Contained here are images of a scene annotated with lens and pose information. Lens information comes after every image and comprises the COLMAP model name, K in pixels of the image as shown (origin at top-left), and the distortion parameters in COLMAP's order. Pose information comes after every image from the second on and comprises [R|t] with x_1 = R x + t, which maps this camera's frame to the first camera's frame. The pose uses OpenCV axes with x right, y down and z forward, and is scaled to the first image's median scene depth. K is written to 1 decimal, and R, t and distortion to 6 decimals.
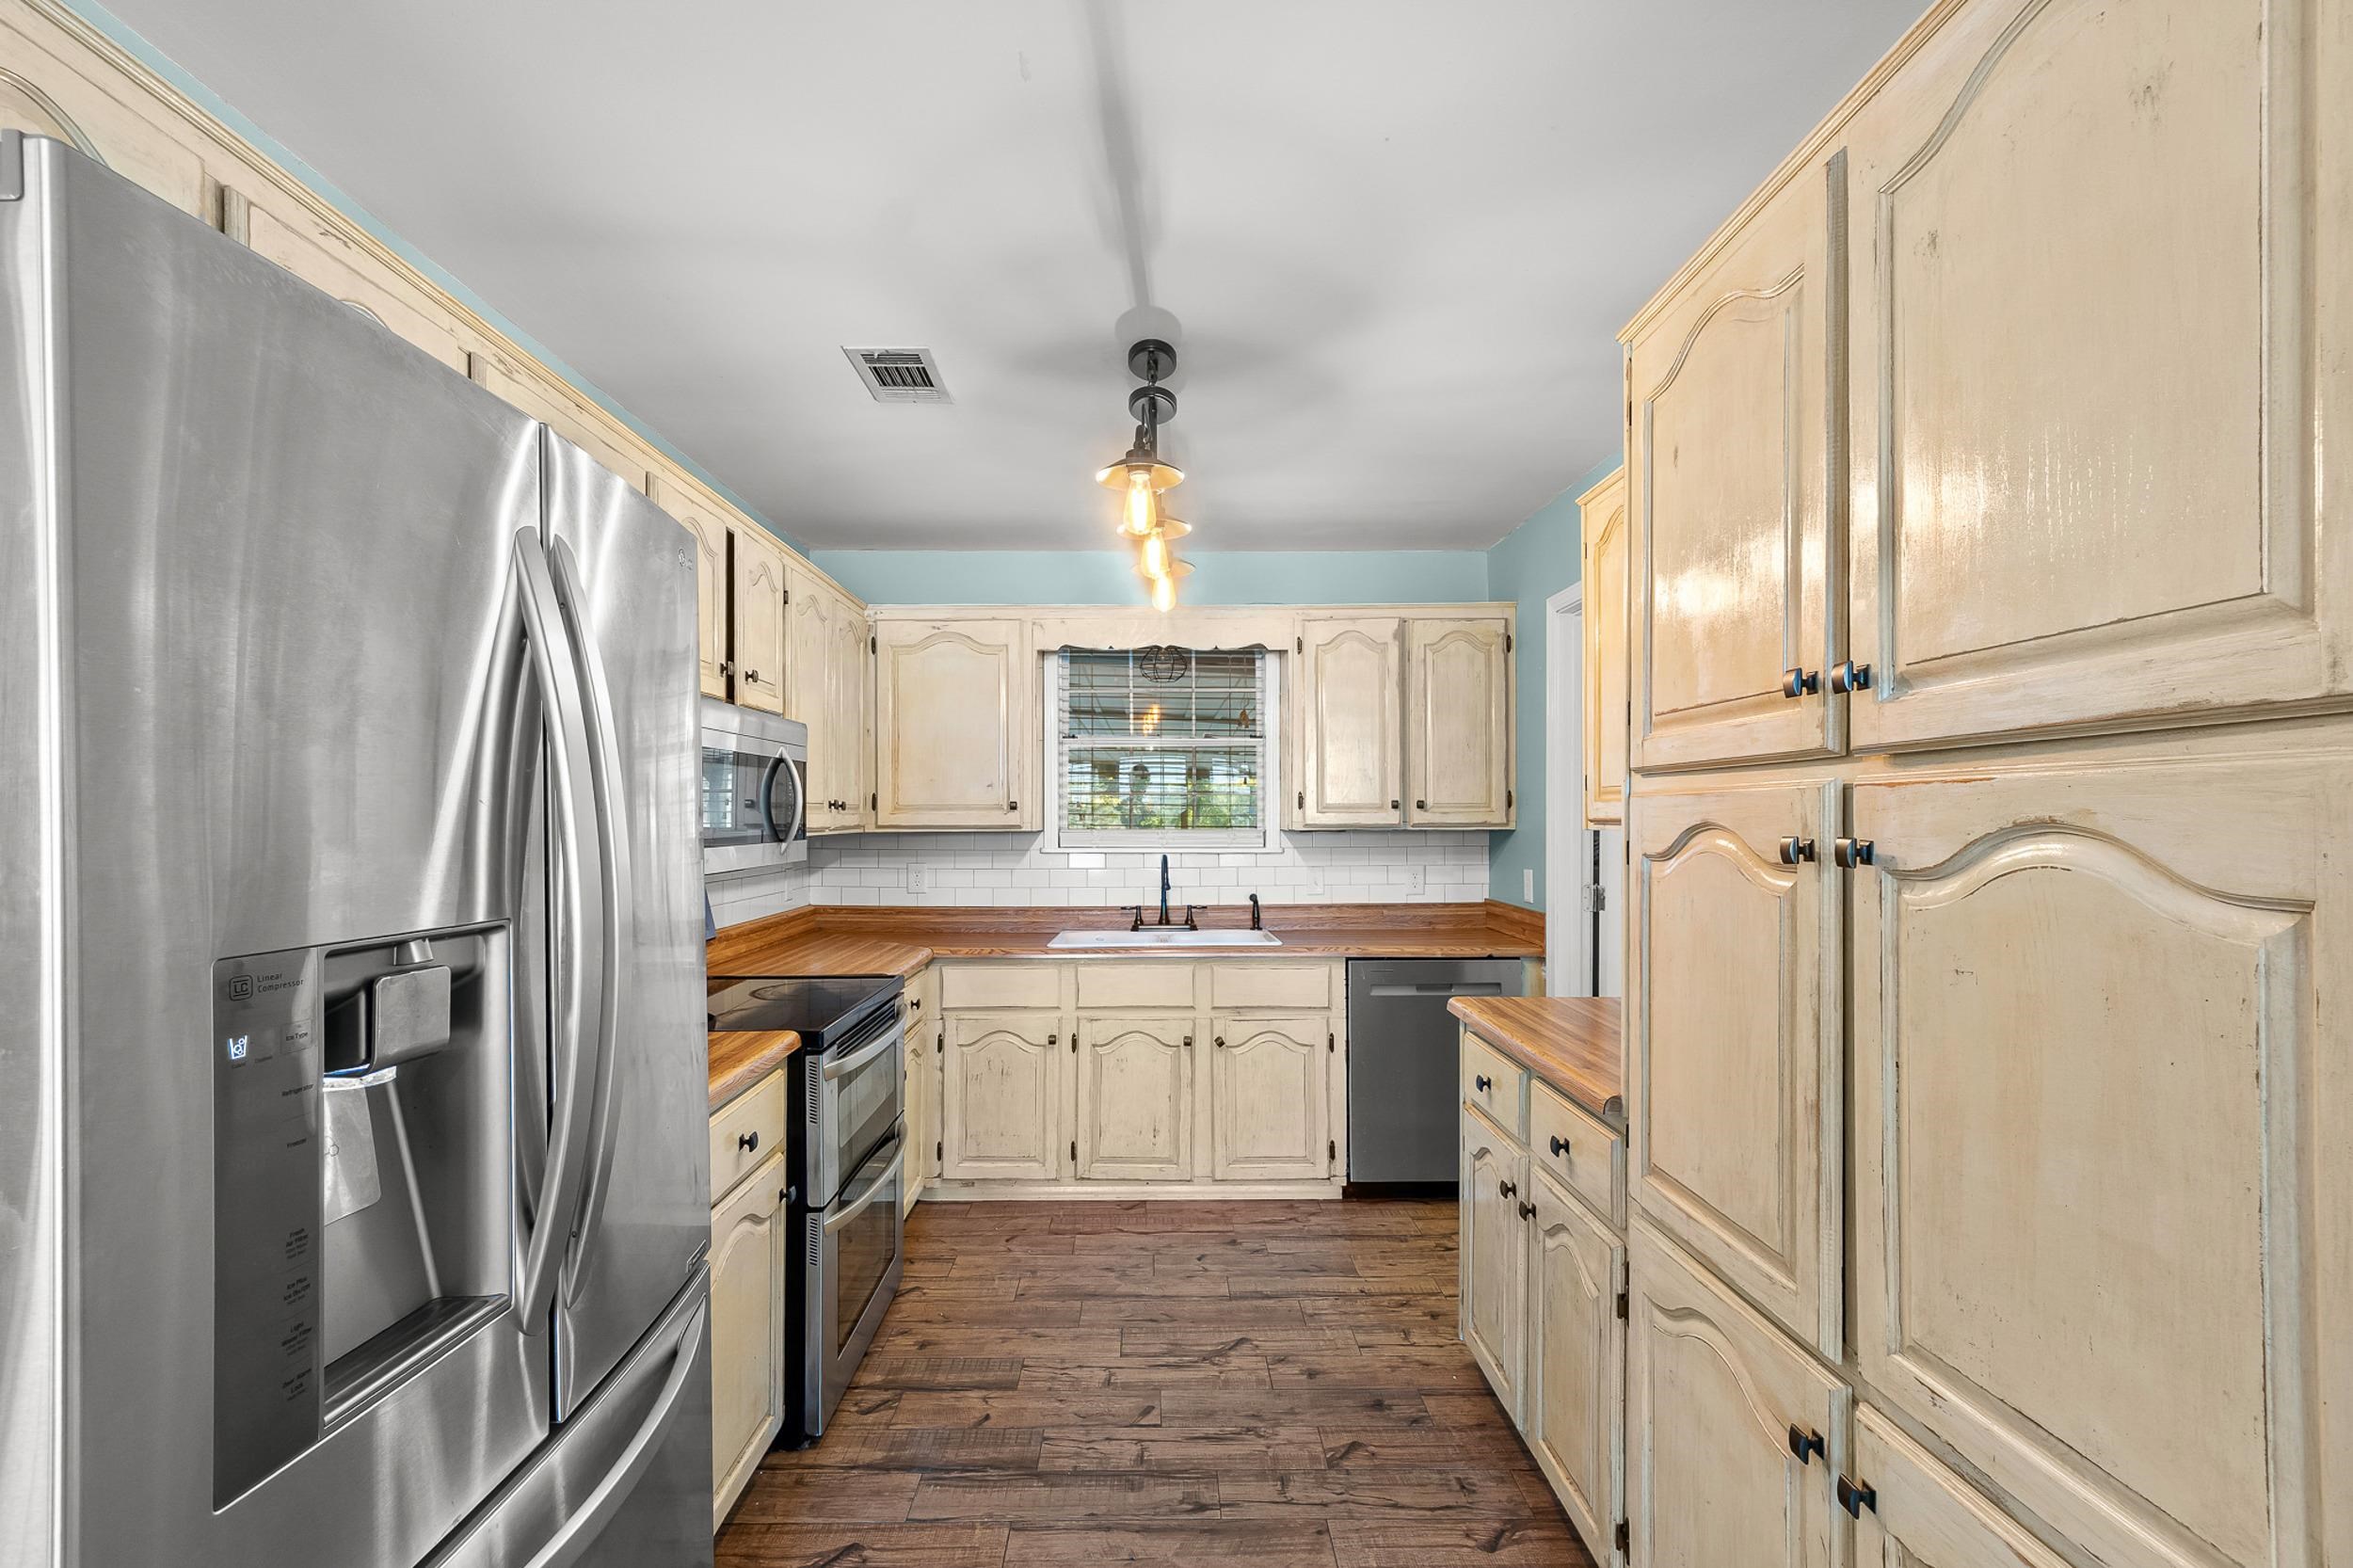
lens RADIAL K [[1008.3, 0, 1113.4], [0, 1008.3, 806.3], [0, 0, 1]] dist [0.005001, 0.001754]
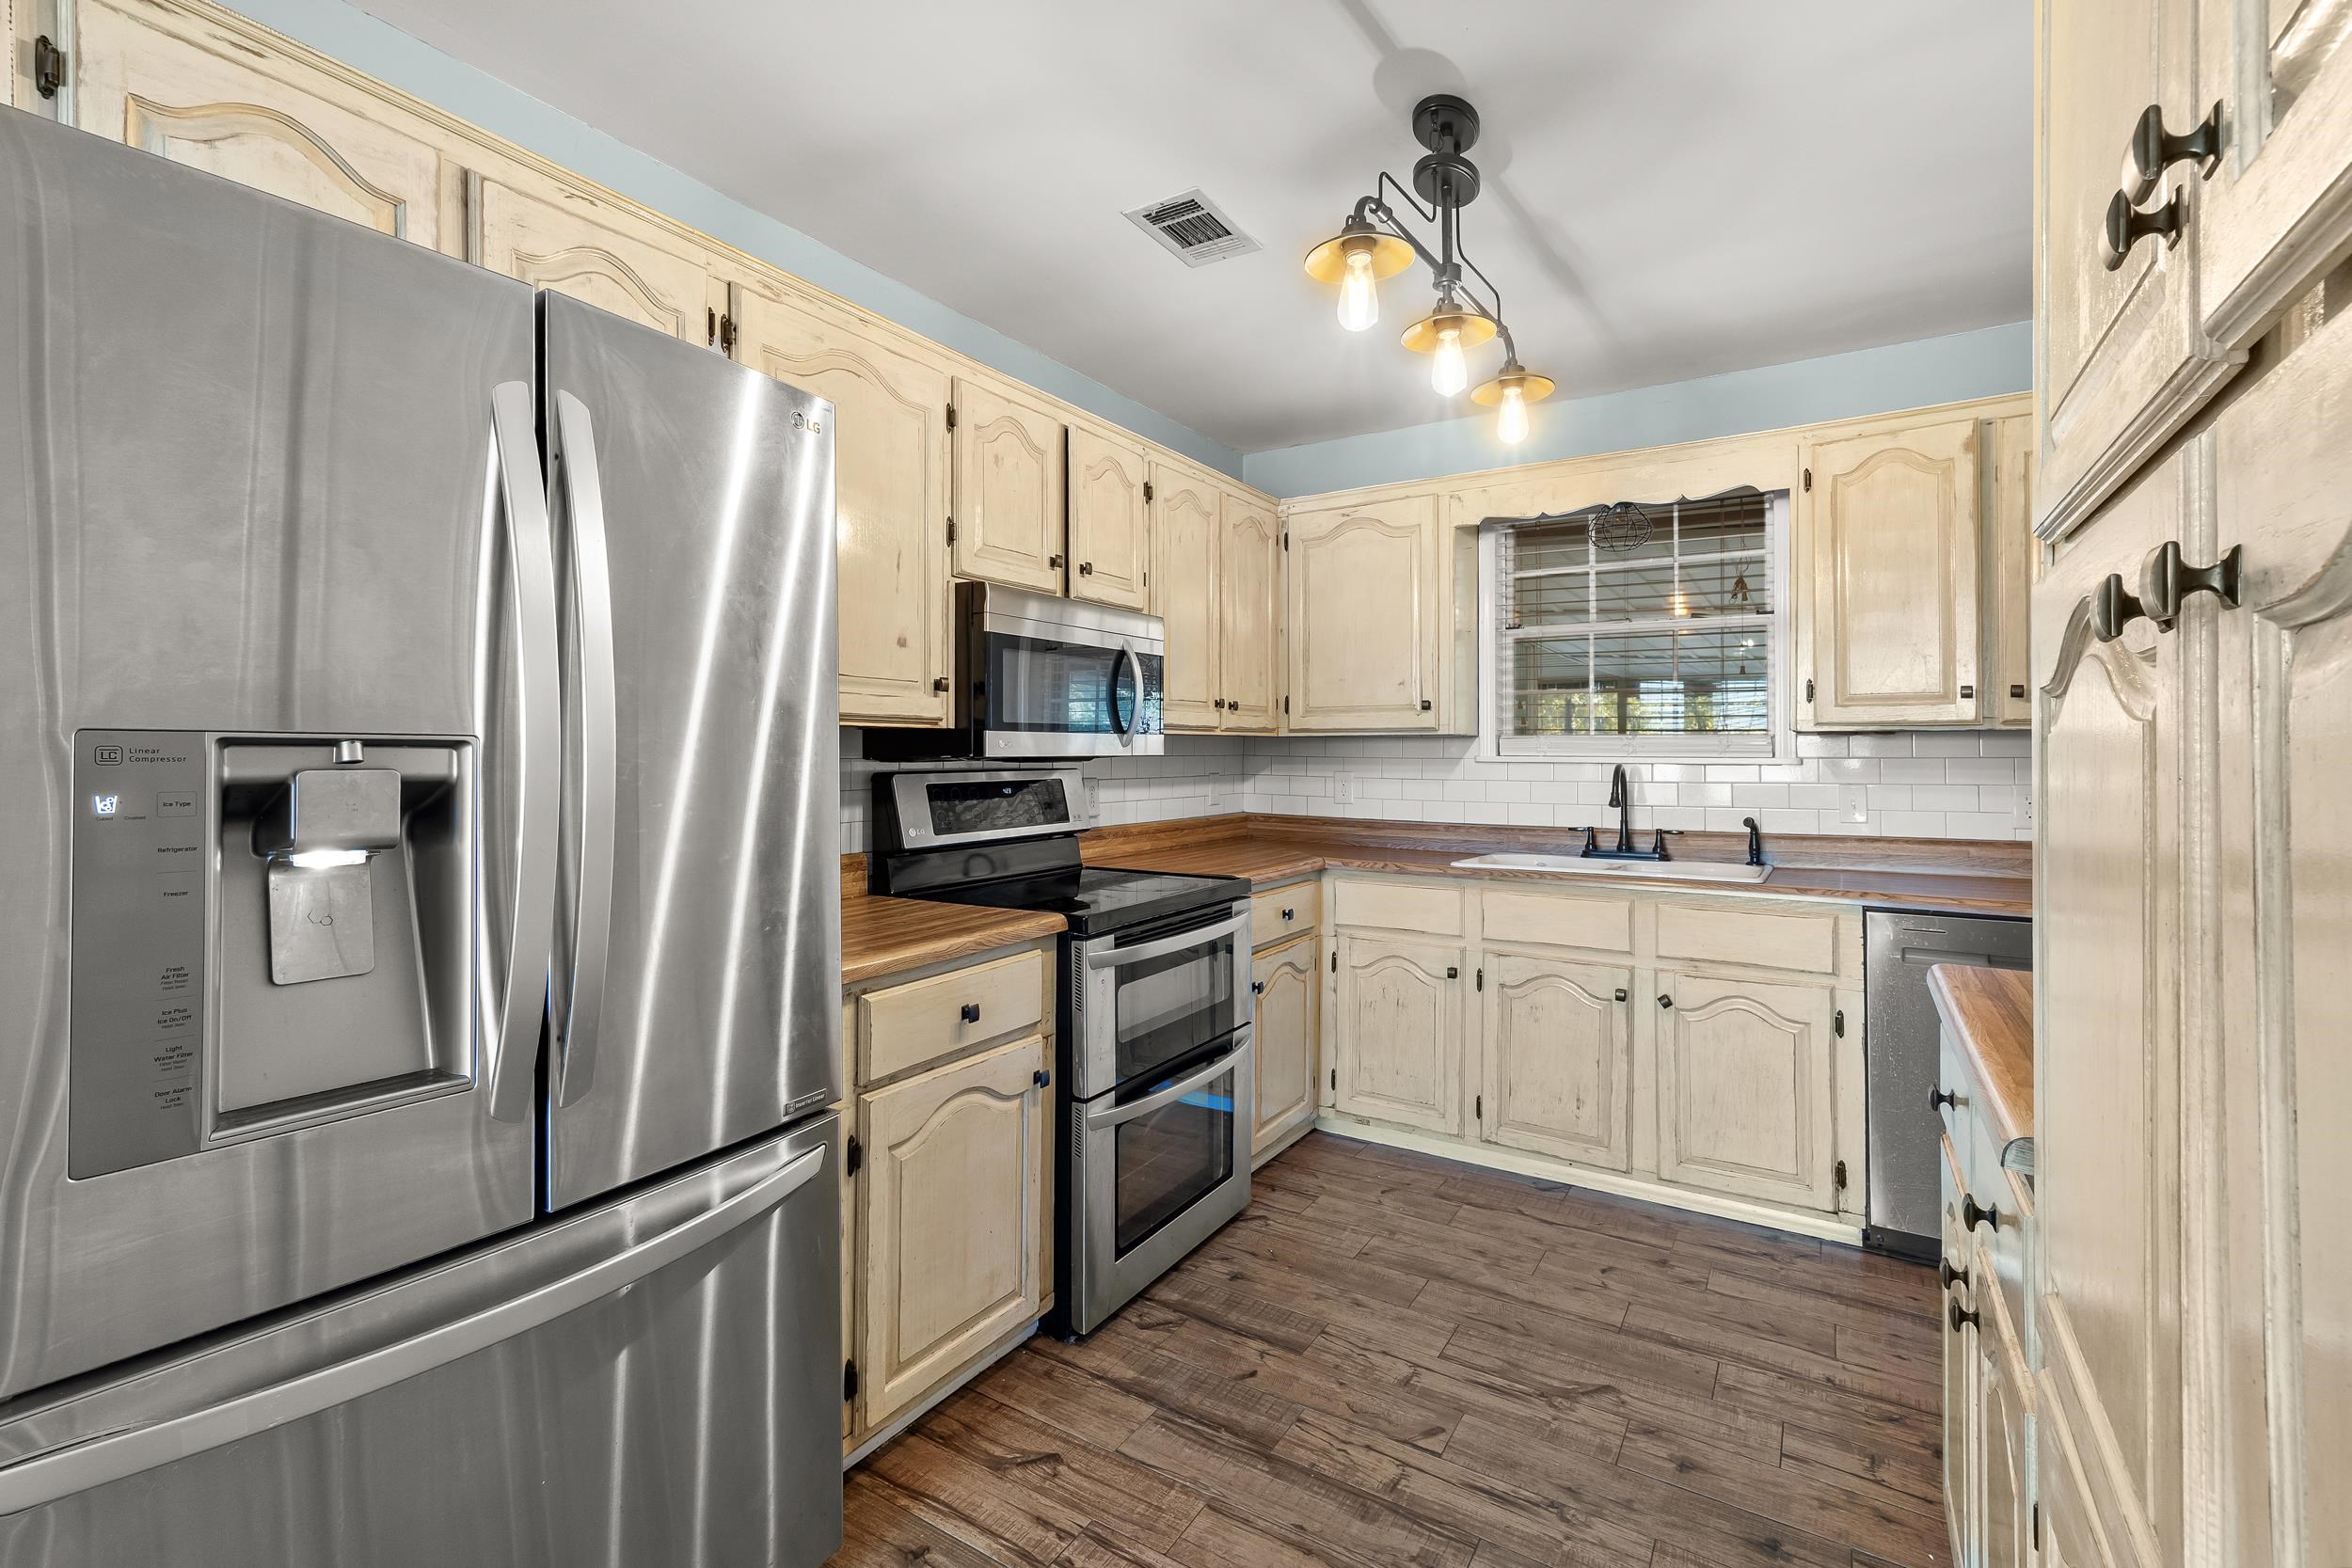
lens RADIAL K [[1007.8, 0, 1184.6], [0, 1007.8, 738.2], [0, 0, 1]] dist [0.005001, 0.001754]
pose [[0.852463, -0.002727, -0.522781, 0.202849], [-0.001179, 0.999974, -0.007140, 0.038956], [0.522787, 0.006703, 0.852437, 0.149575]]
